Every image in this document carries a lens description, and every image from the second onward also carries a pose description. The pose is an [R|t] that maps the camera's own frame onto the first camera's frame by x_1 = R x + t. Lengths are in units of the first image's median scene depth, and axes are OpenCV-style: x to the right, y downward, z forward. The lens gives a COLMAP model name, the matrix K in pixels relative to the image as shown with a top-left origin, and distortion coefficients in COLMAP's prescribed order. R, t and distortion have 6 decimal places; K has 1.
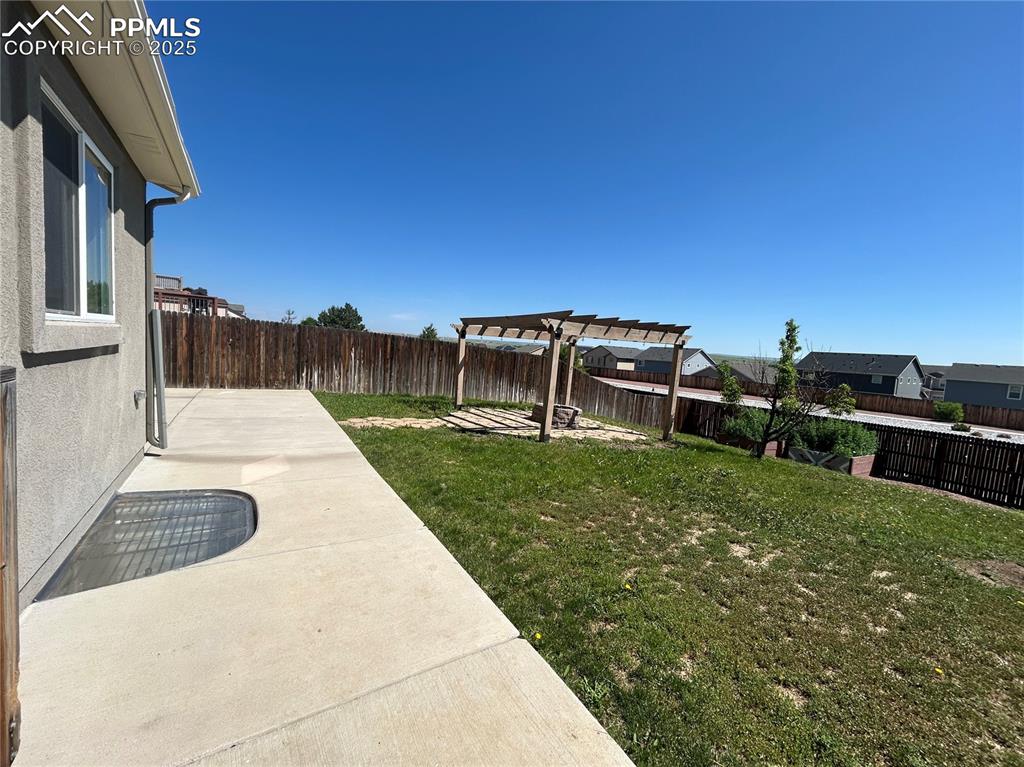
lens RADIAL K [[417.2, 0, 509.7], [0, 417.2, 382.3], [0, 0, 1]] dist [-0.003823, -0.000419]
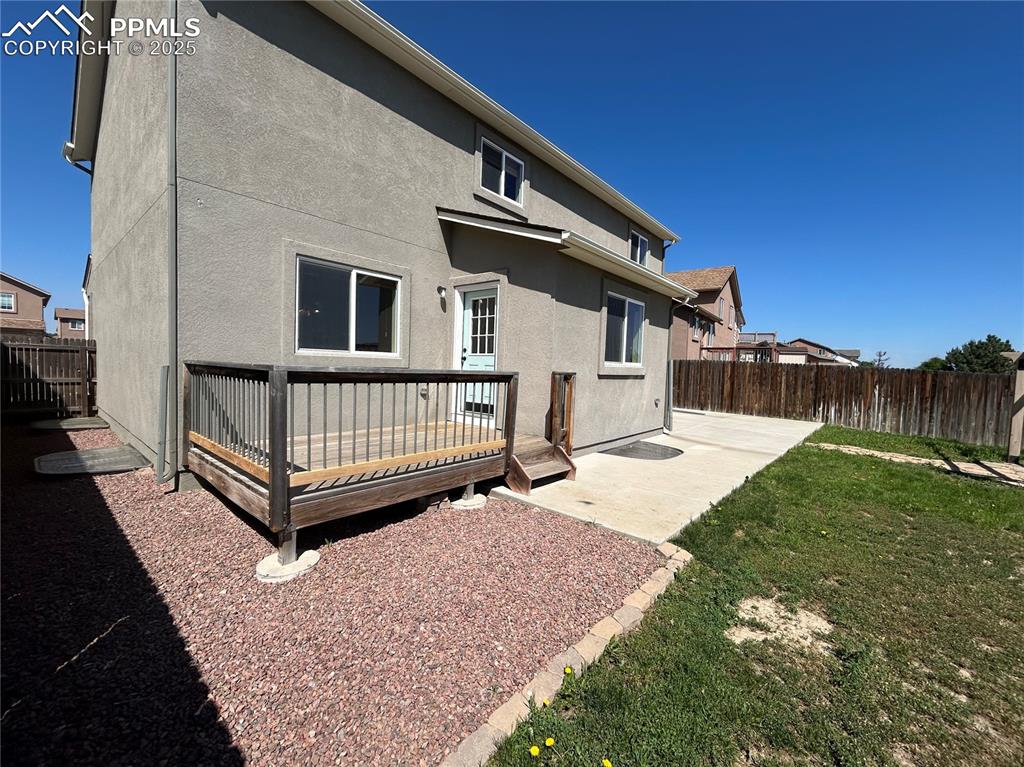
lens RADIAL K [[417.2, 0, 512.0], [0, 417.2, 383.8], [0, 0, 1]] dist [-0.003823, -0.000419]
pose [[0.290118, -0.014808, -0.956876, 0.335272], [-0.091270, 0.994894, -0.043068, 0.038092], [0.952629, 0.099829, 0.287285, -0.115138]]
